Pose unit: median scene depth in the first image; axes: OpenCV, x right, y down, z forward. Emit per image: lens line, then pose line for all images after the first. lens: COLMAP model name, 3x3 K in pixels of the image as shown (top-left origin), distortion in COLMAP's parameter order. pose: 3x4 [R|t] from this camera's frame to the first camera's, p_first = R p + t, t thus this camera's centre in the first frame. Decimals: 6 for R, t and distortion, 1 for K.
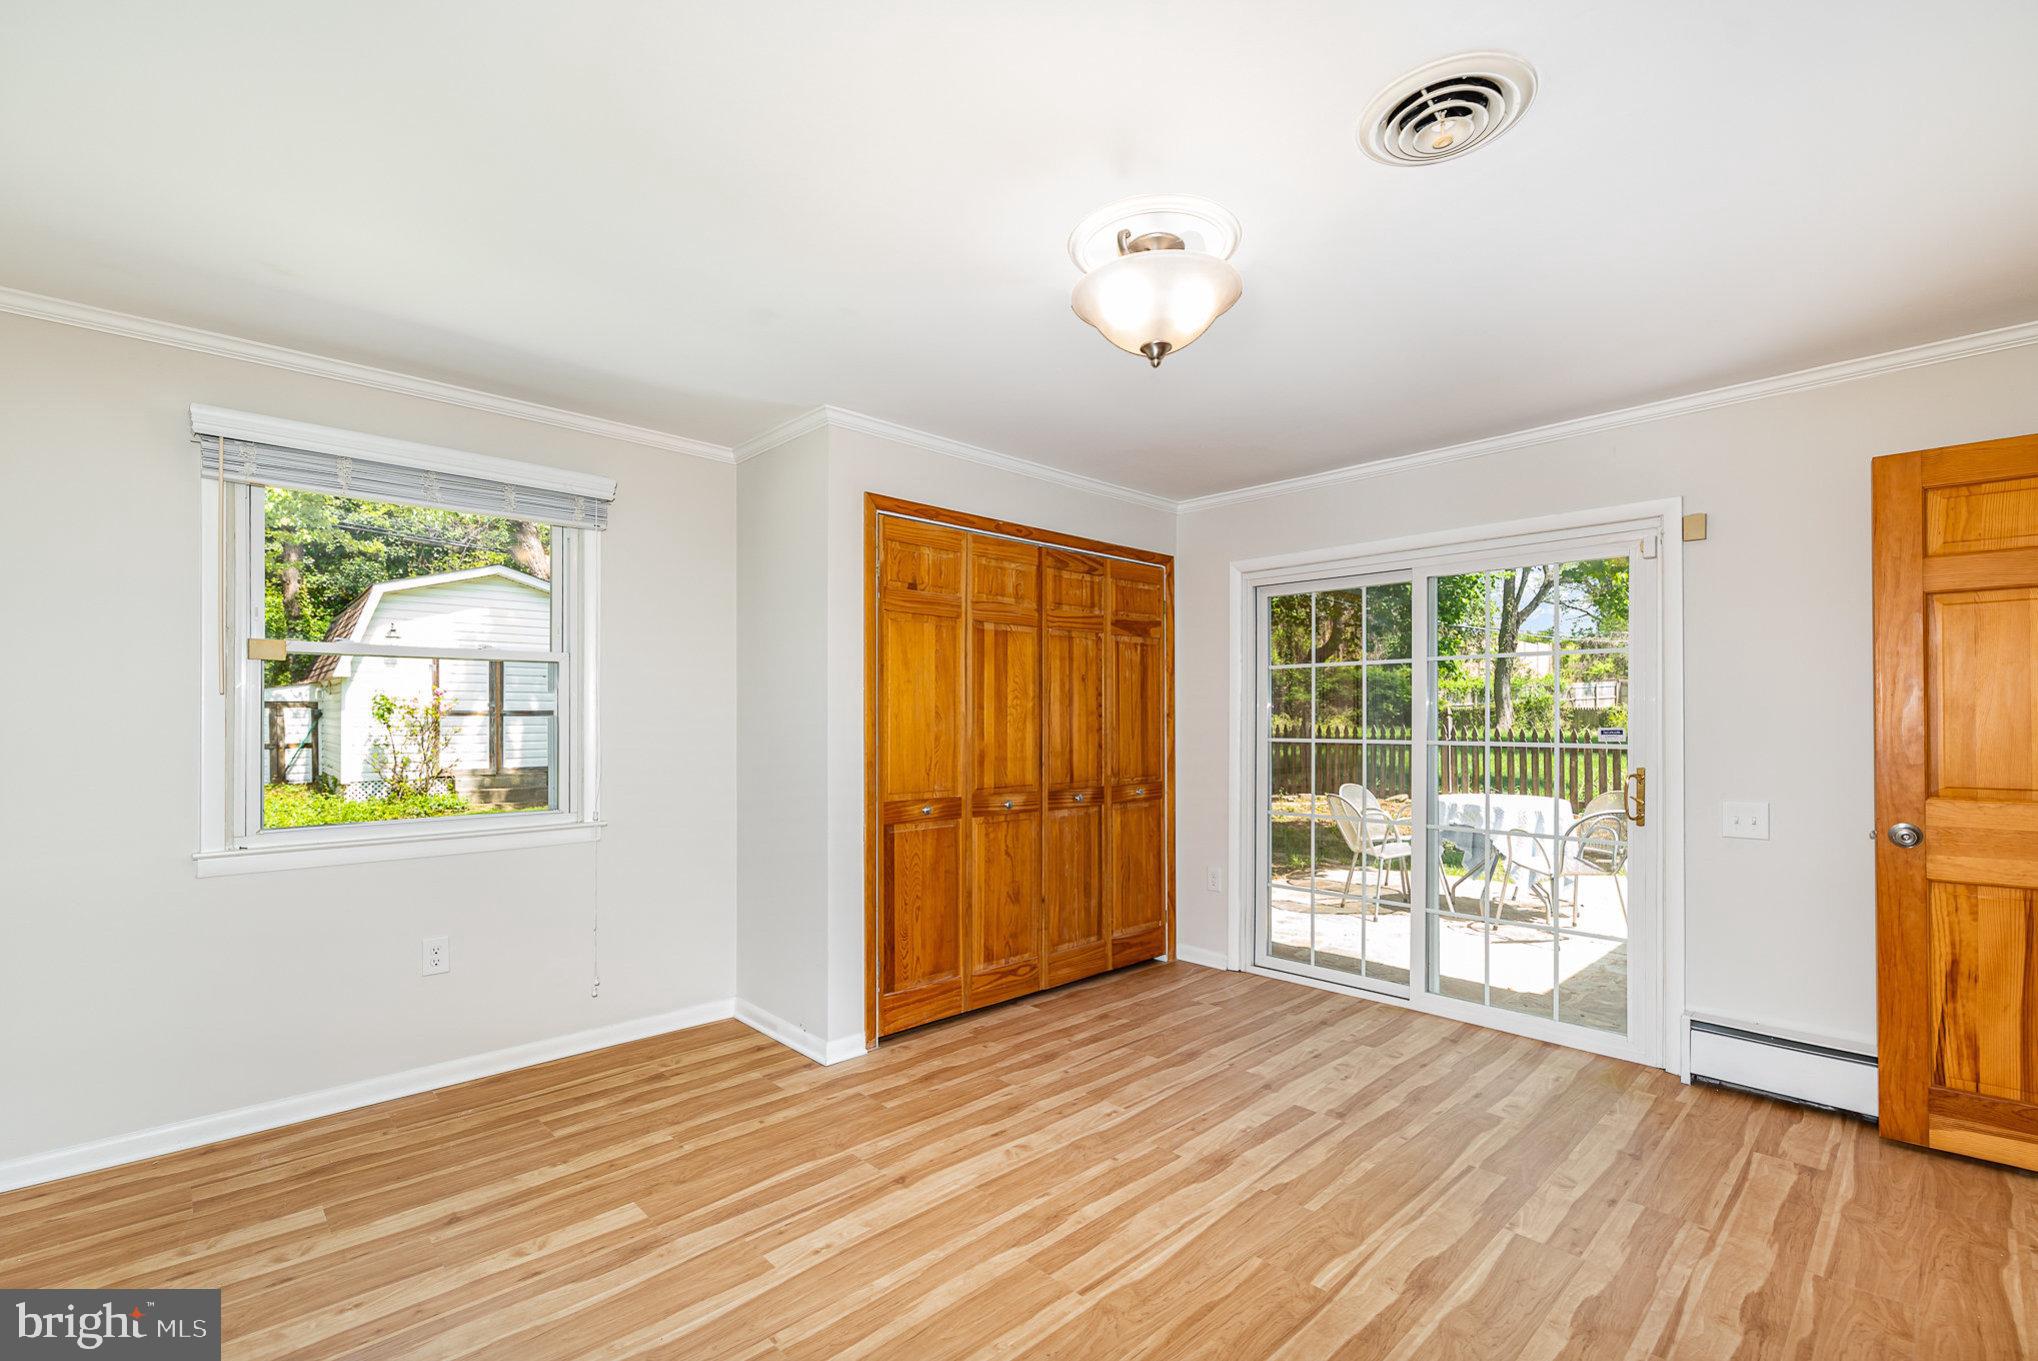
lens RADIAL K [[899.8, 0, 1020.0], [0, 899.8, 735.1], [0, 0, 1]] dist [0.000402, -0.000188]
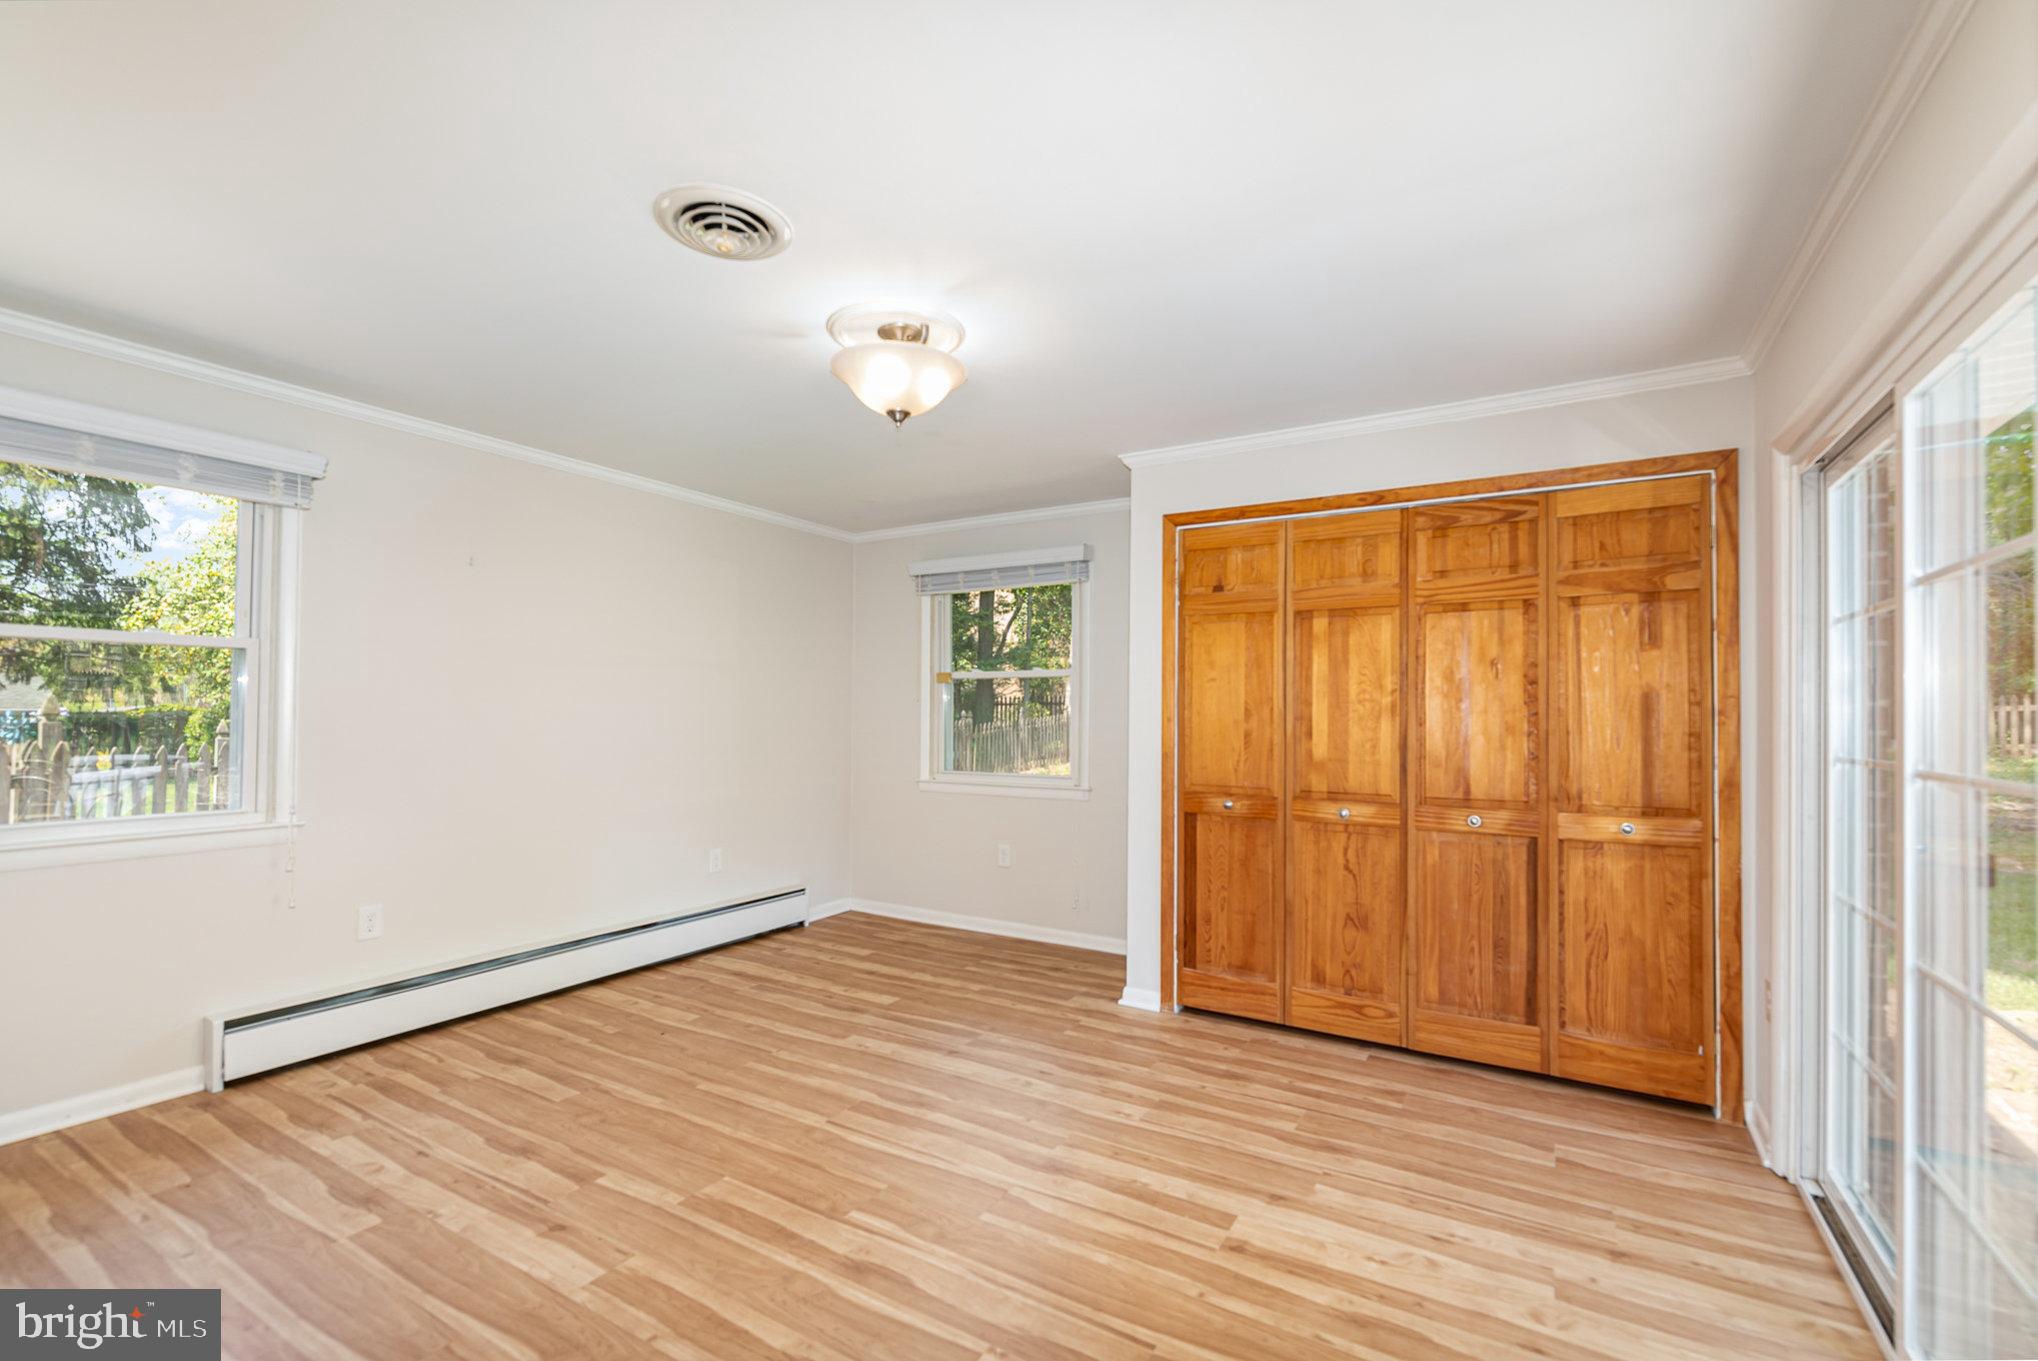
lens RADIAL K [[870.7, 0, 985.5], [0, 870.7, 713.8], [0, 0, 1]] dist [-0.001773, -0.000248]
pose [[0.253592, 0.001204, -0.967310, 0.847418], [-0.026576, 0.999630, -0.005723, -0.006754], [0.966946, 0.027158, 0.253531, 0.516927]]
